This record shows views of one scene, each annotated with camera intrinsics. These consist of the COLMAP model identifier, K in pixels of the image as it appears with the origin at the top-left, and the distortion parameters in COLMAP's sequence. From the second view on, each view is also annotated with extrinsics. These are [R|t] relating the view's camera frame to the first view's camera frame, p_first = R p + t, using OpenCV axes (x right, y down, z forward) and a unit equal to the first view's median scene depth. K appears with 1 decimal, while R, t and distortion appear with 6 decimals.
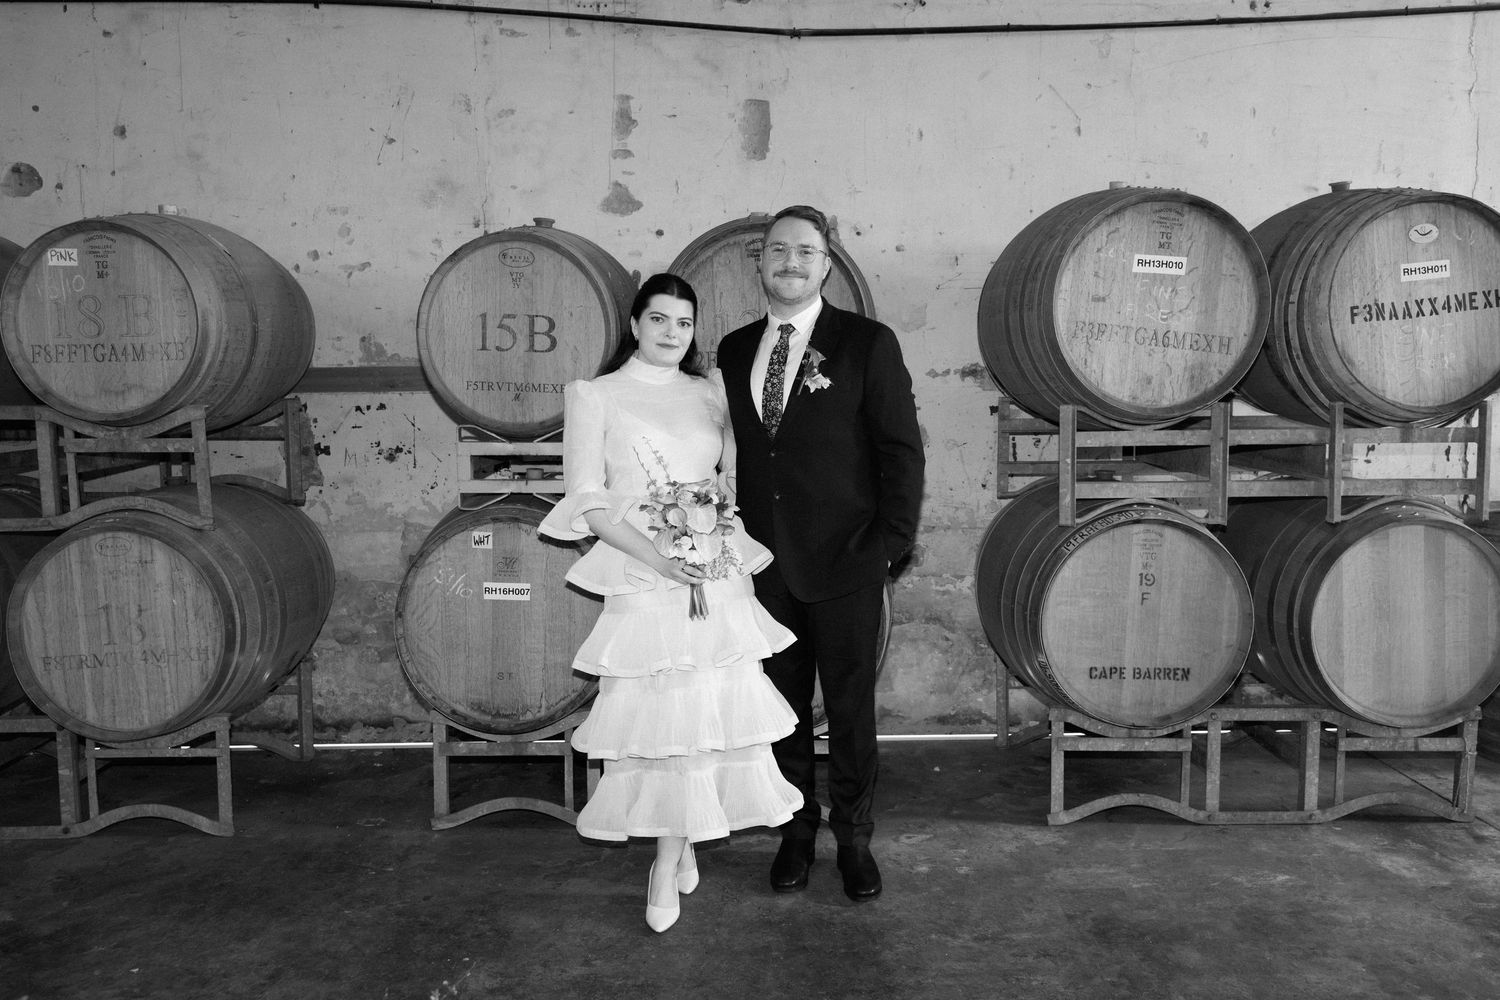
lens RADIAL K [[1292.9, 0, 754.5], [0, 1292.9, 463.4], [0, 0, 1]] dist [0.016506, -0.039650]
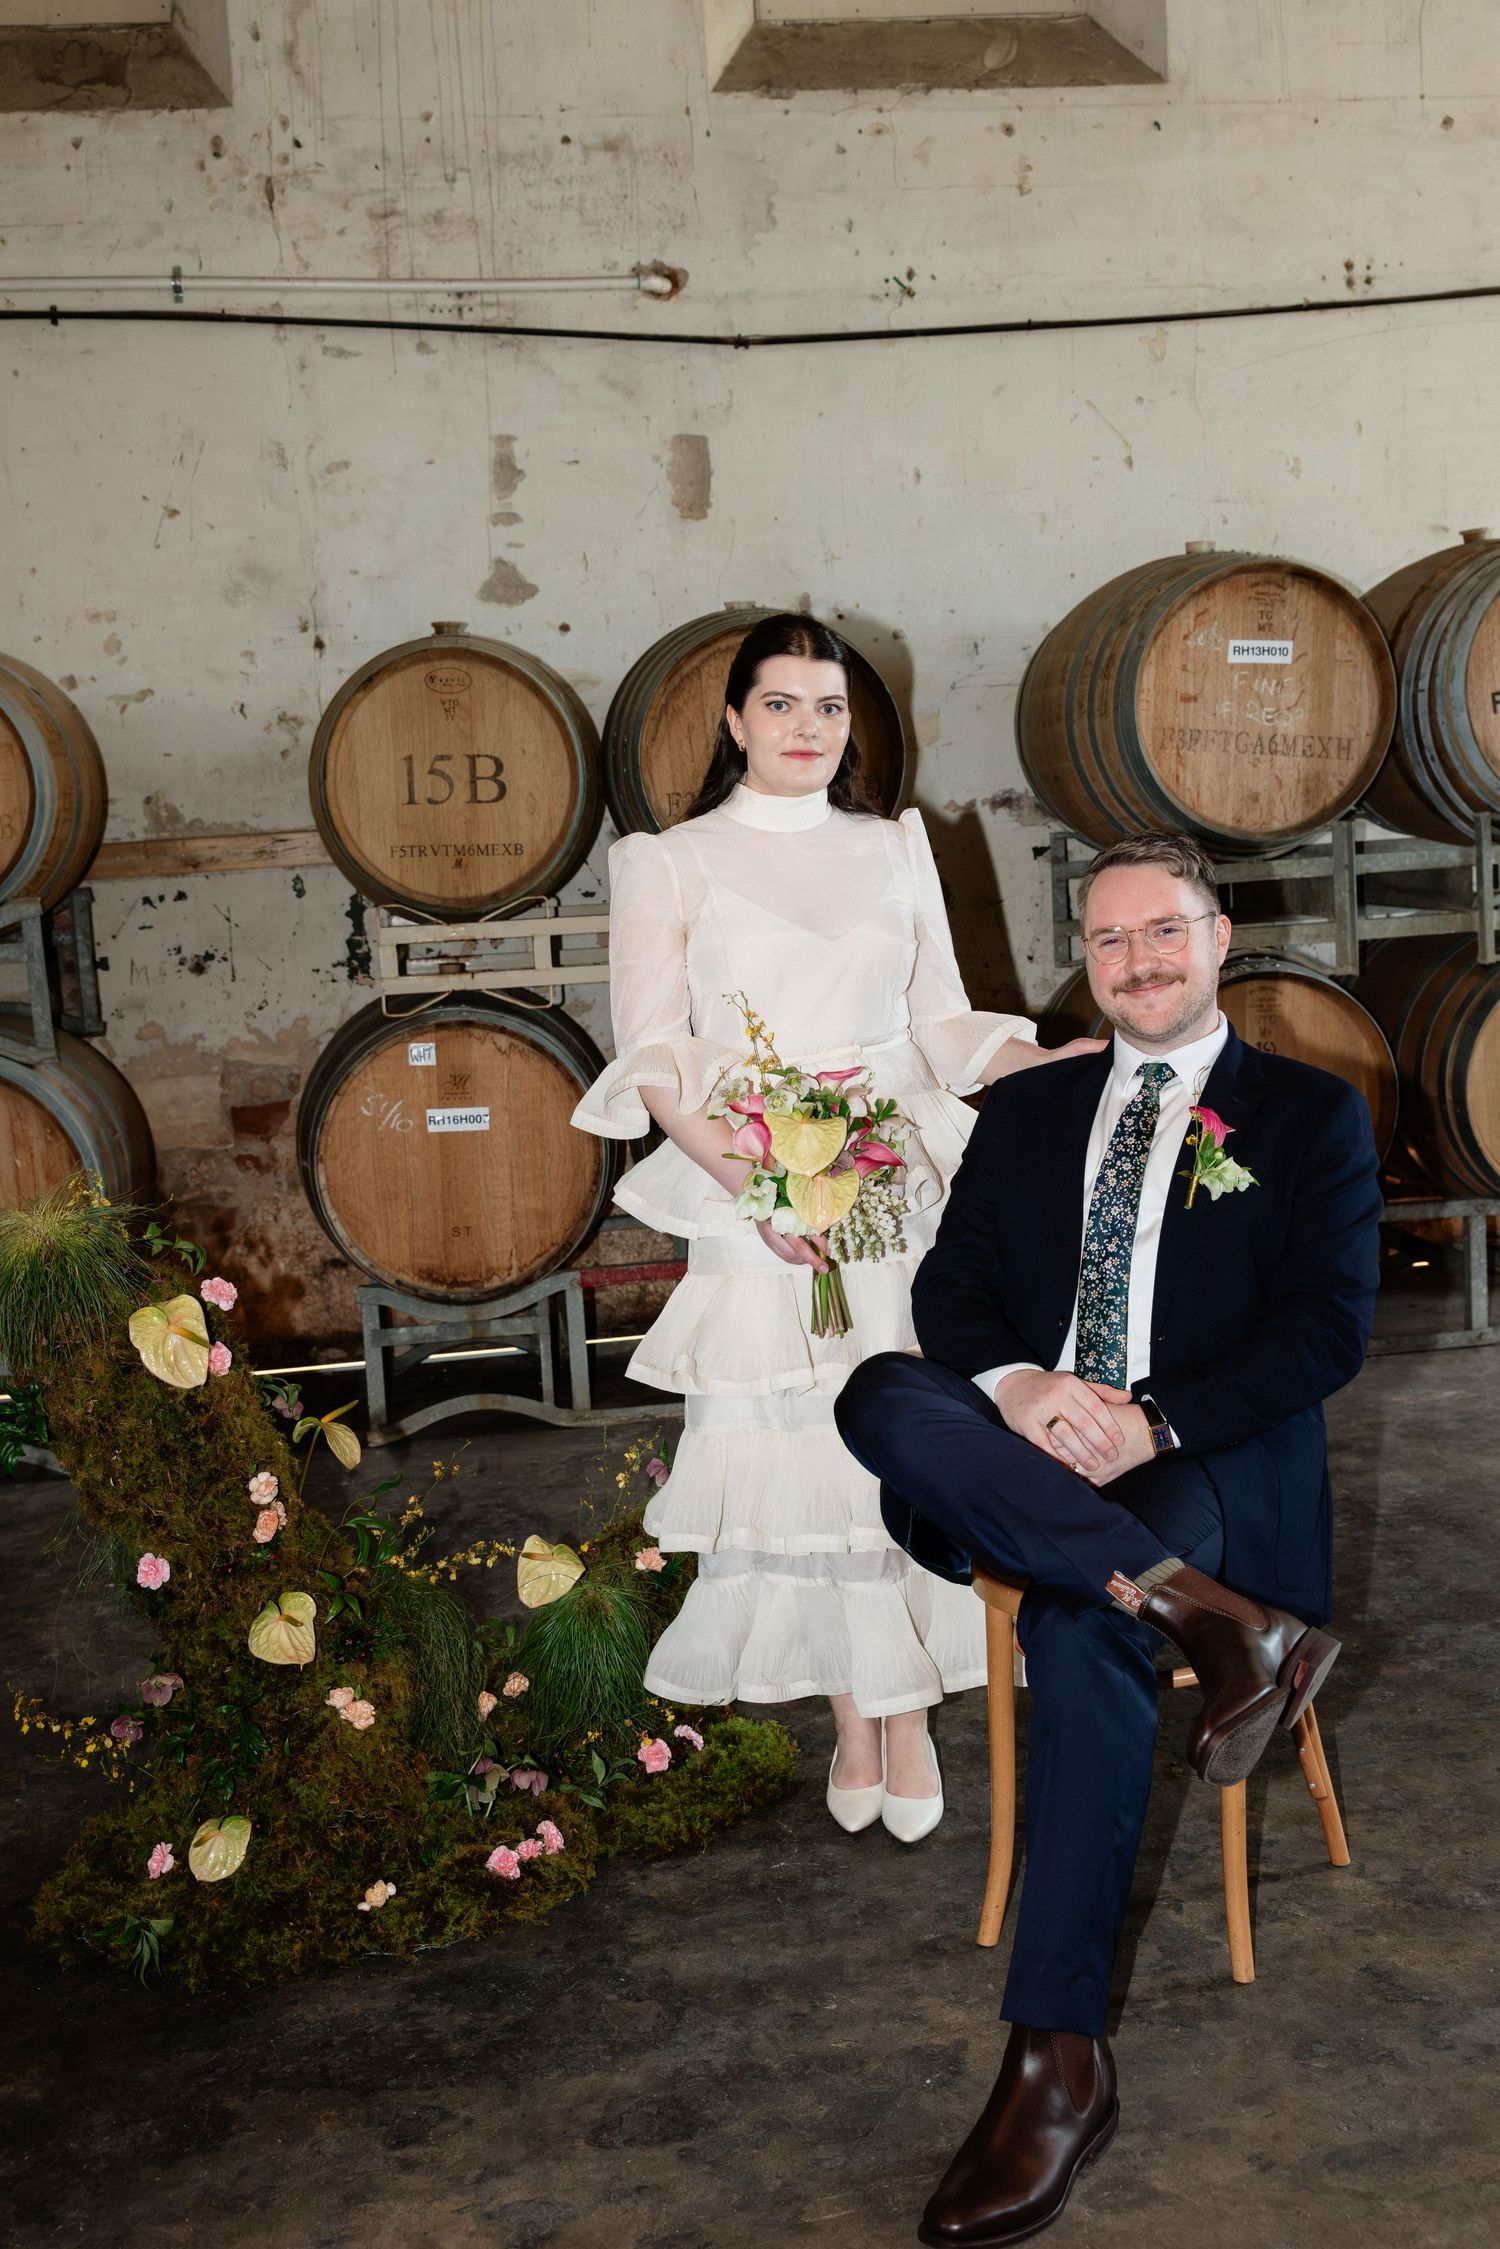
lens RADIAL K [[2569.7, 0, 765.0], [0, 2569.7, 1073.1], [0, 0, 1]] dist [0.007323, 0.000000]
pose [[0.989069, -0.066761, 0.131477, -0.208456], [0.063491, 0.997563, 0.028917, 0.039086], [-0.133087, -0.020253, 0.990897, -0.519350]]
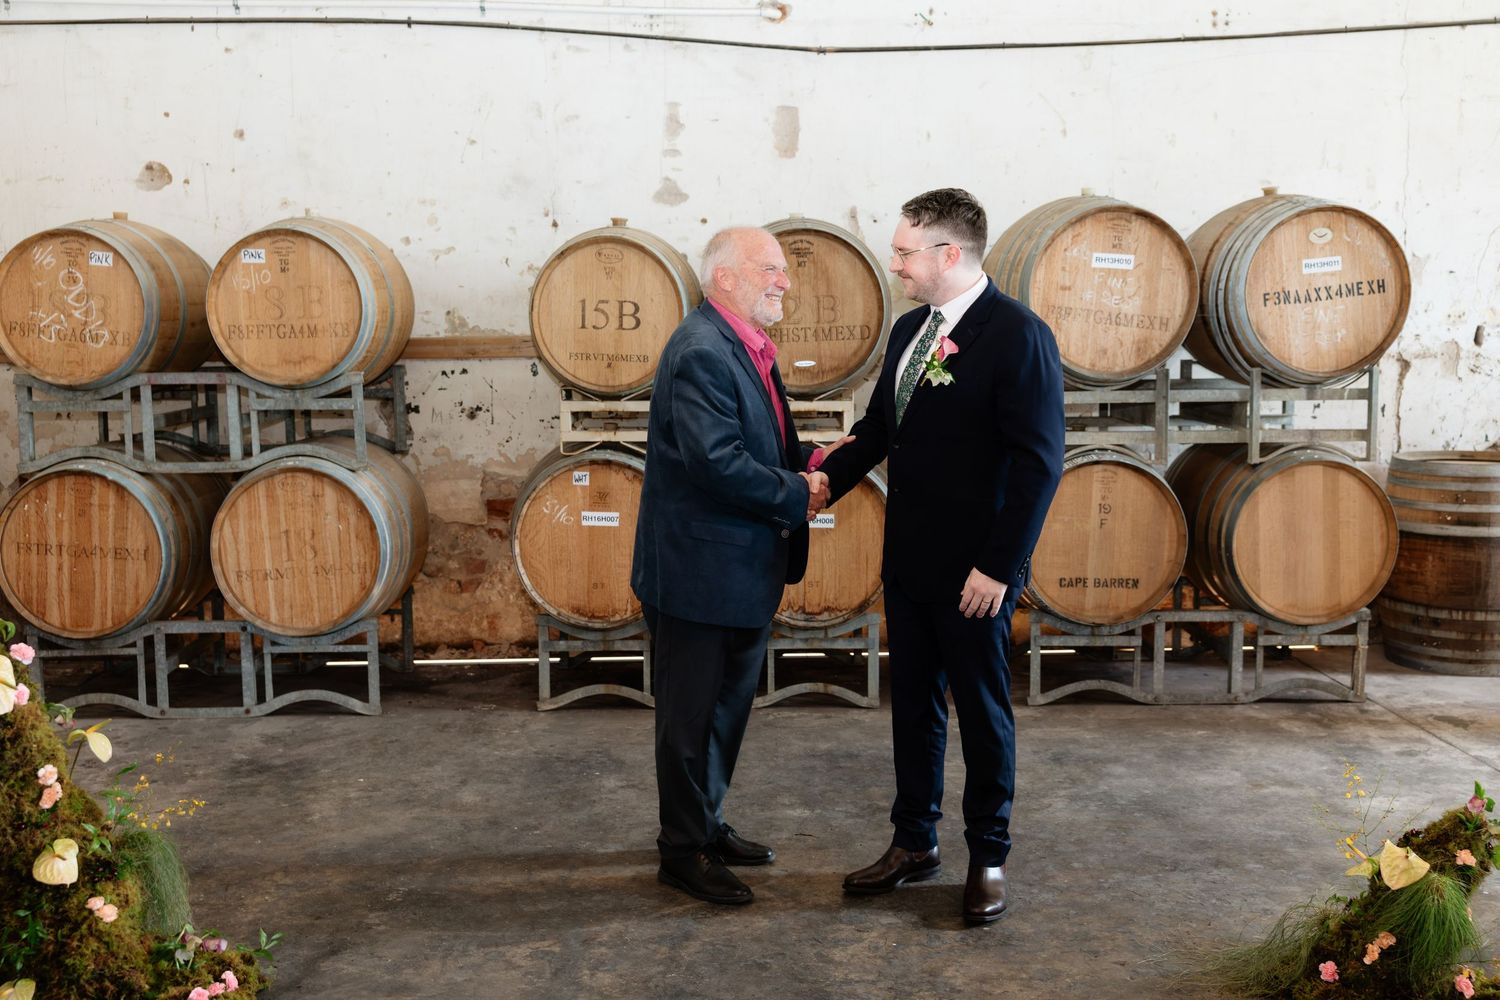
lens RADIAL K [[1675.4, 0, 751.2], [0, 1675.4, 477.6], [0, 0, 1]] dist [0.003116, 0.000000]
pose [[0.999888, -0.002539, 0.014723, -0.067324], [0.002158, 0.999663, 0.025867, 0.016253], [-0.014784, -0.025833, 0.999557, -0.636070]]
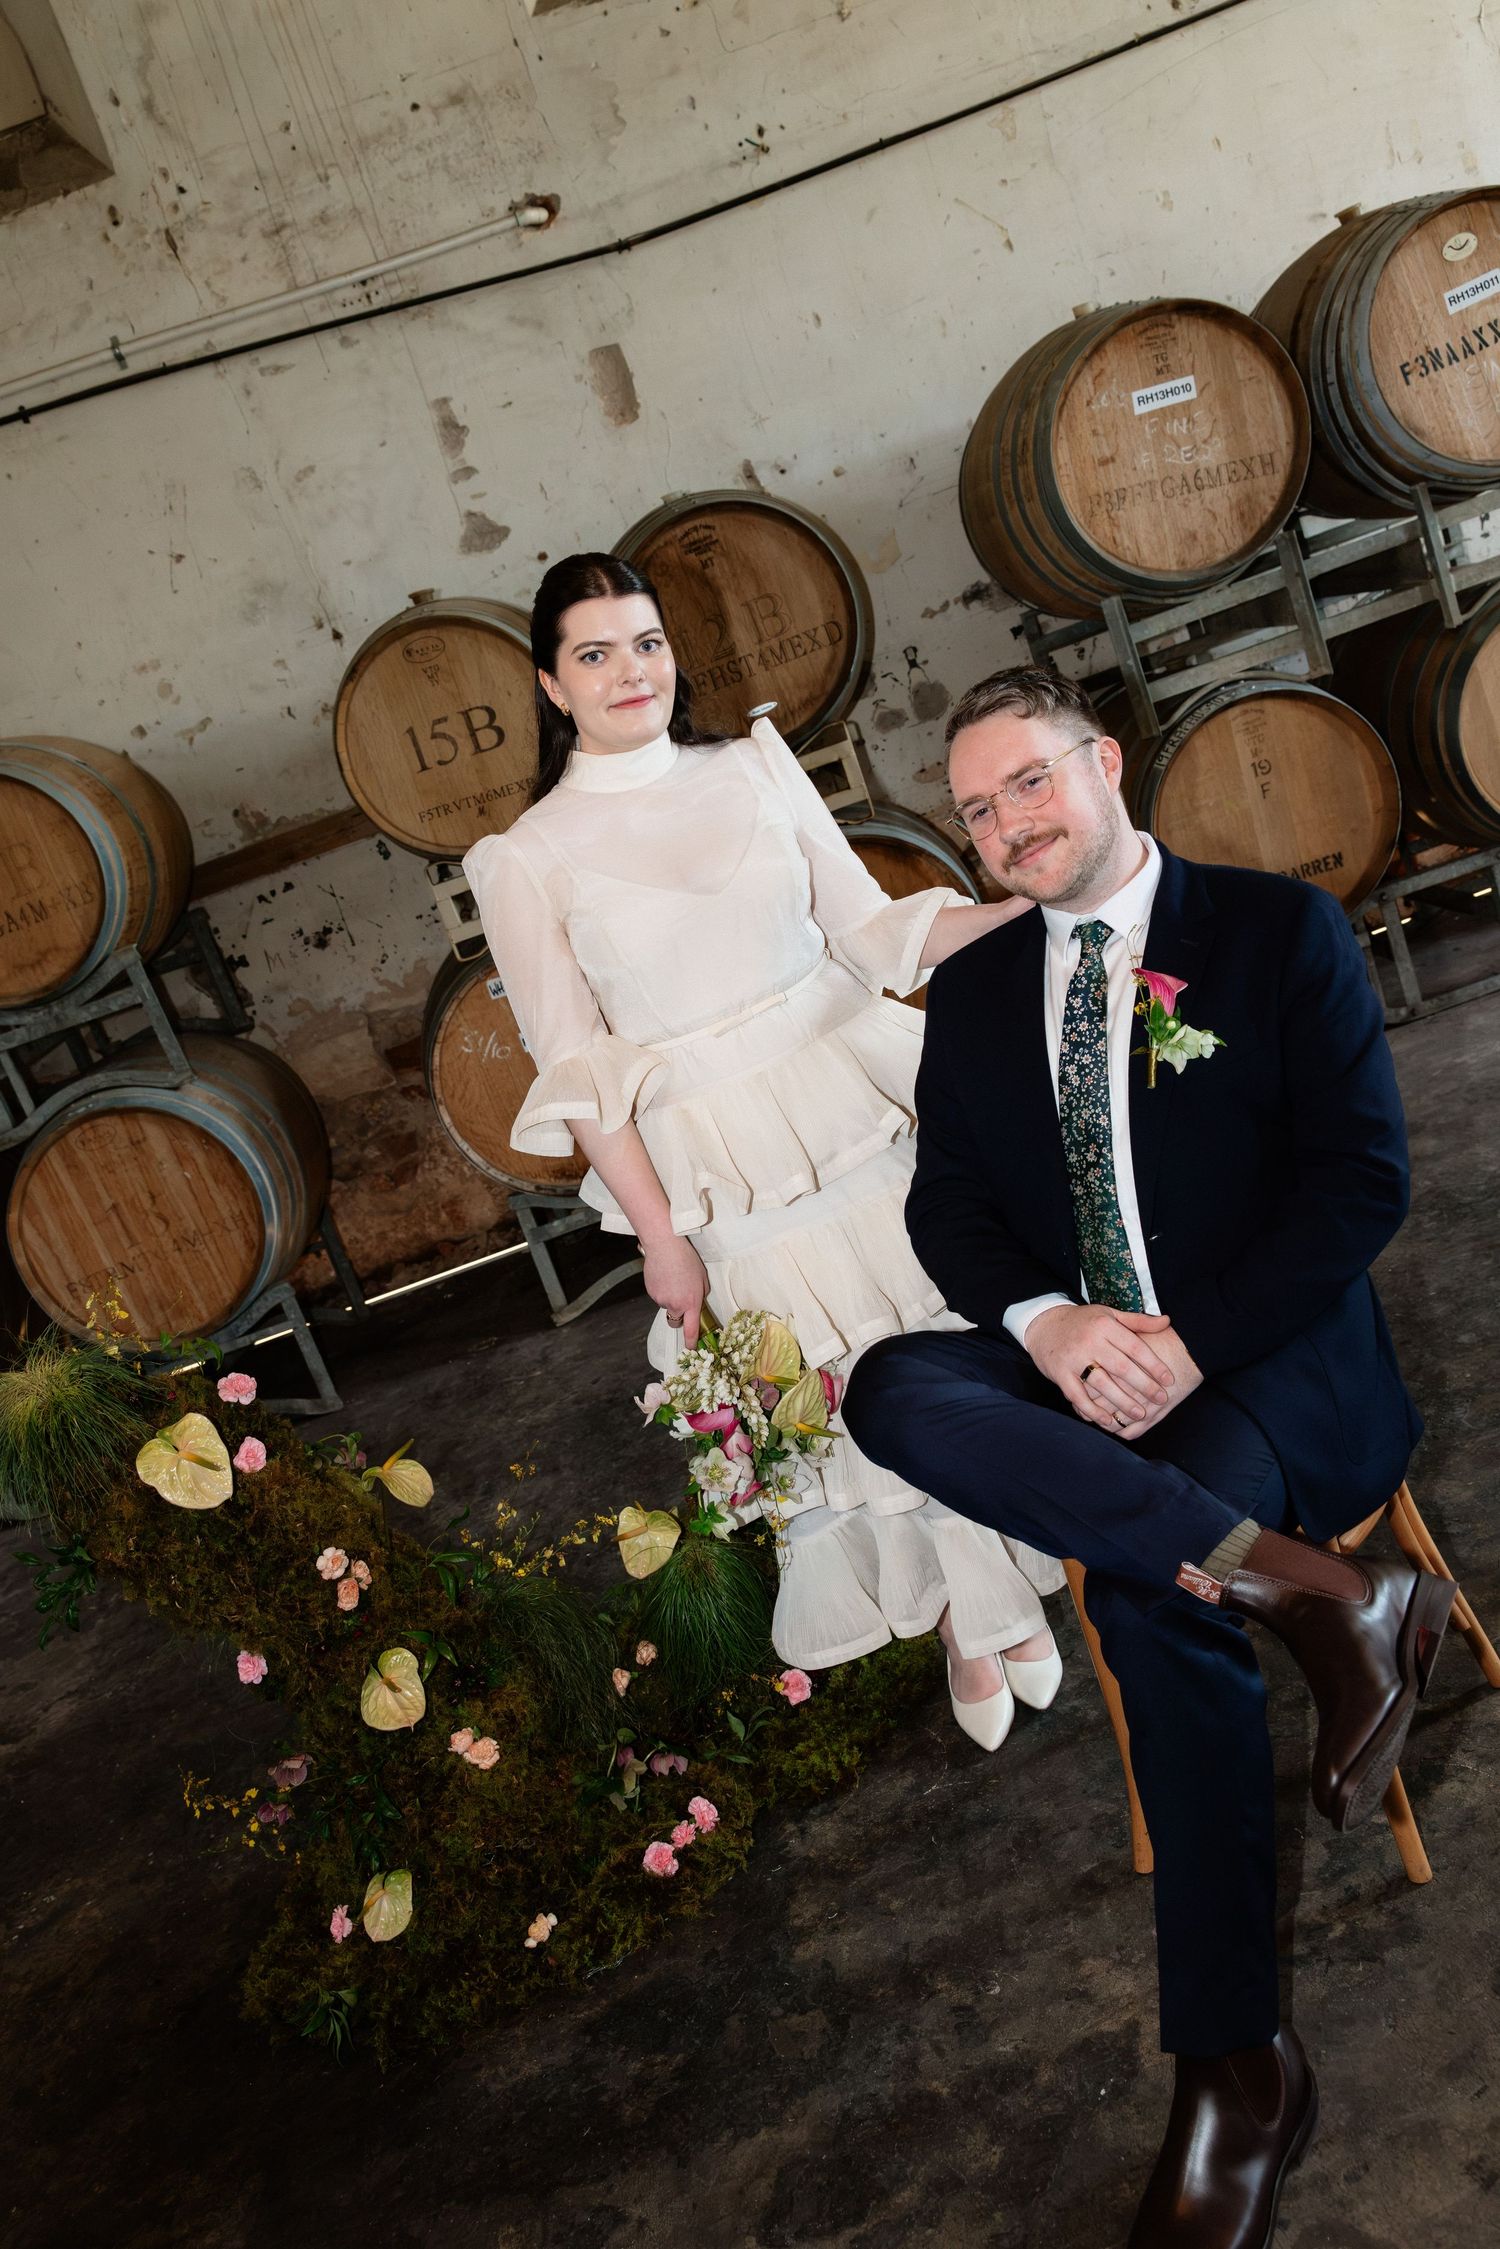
lens RADIAL K [[1954.4, 0, 712.8], [0, 1954.4, 1093.4], [0, 0, 1]] dist [0.008135, -0.012179]
pose [[0.943181, -0.331904, -0.015762, -0.082103], [0.330823, 0.933559, 0.137928, -0.005734], [-0.031065, -0.135305, 0.990317, -0.271839]]
